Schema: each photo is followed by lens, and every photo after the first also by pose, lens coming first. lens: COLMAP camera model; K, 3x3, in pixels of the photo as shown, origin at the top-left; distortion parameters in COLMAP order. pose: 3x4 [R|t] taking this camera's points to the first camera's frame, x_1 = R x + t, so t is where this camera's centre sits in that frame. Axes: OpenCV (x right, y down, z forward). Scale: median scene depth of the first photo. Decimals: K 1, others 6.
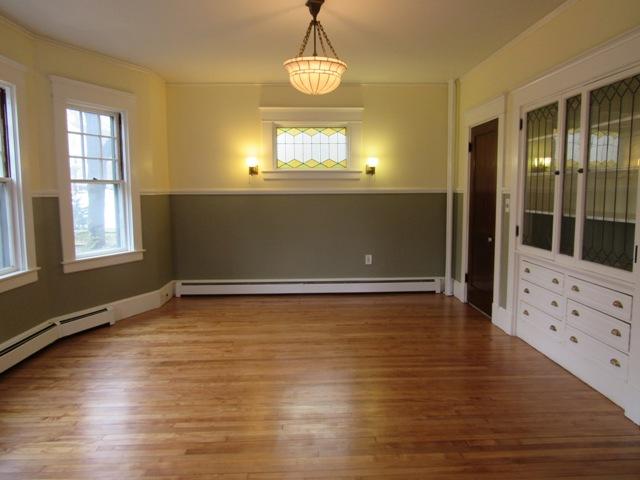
lens RADIAL K [[459.8, 0, 320.0], [0, 459.8, 240.0], [0, 0, 1]] dist [-0.023076, 0.003724]
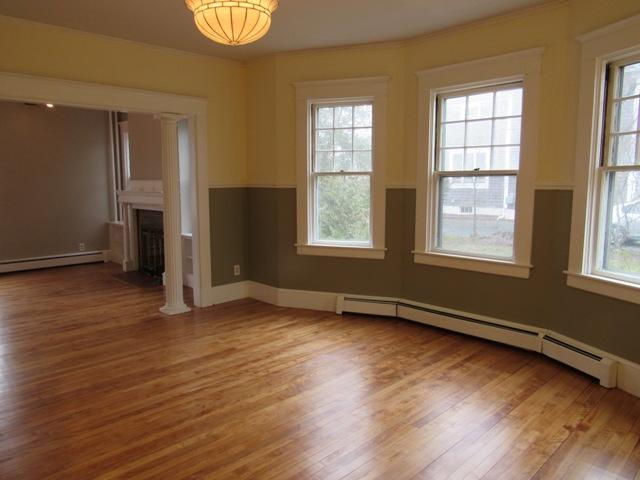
lens RADIAL K [[459.8, 0, 320.0], [0, 459.8, 240.0], [0, 0, 1]] dist [-0.023076, 0.003724]
pose [[-0.743624, 0.089635, -0.662563, 0.359274], [-0.062090, 0.977432, 0.201918, -0.173895], [0.665709, 0.191290, -0.721277, 1.583367]]
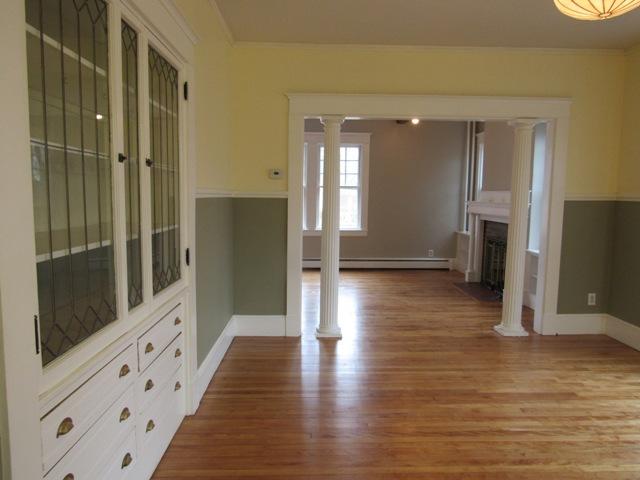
lens RADIAL K [[459.8, 0, 320.0], [0, 459.8, 240.0], [0, 0, 1]] dist [-0.023076, 0.003724]
pose [[-0.999956, -0.005693, 0.007404, 0.304097], [-0.004078, 0.979336, 0.202198, -0.162865], [-0.008402, 0.202159, -0.979317, 1.526536]]
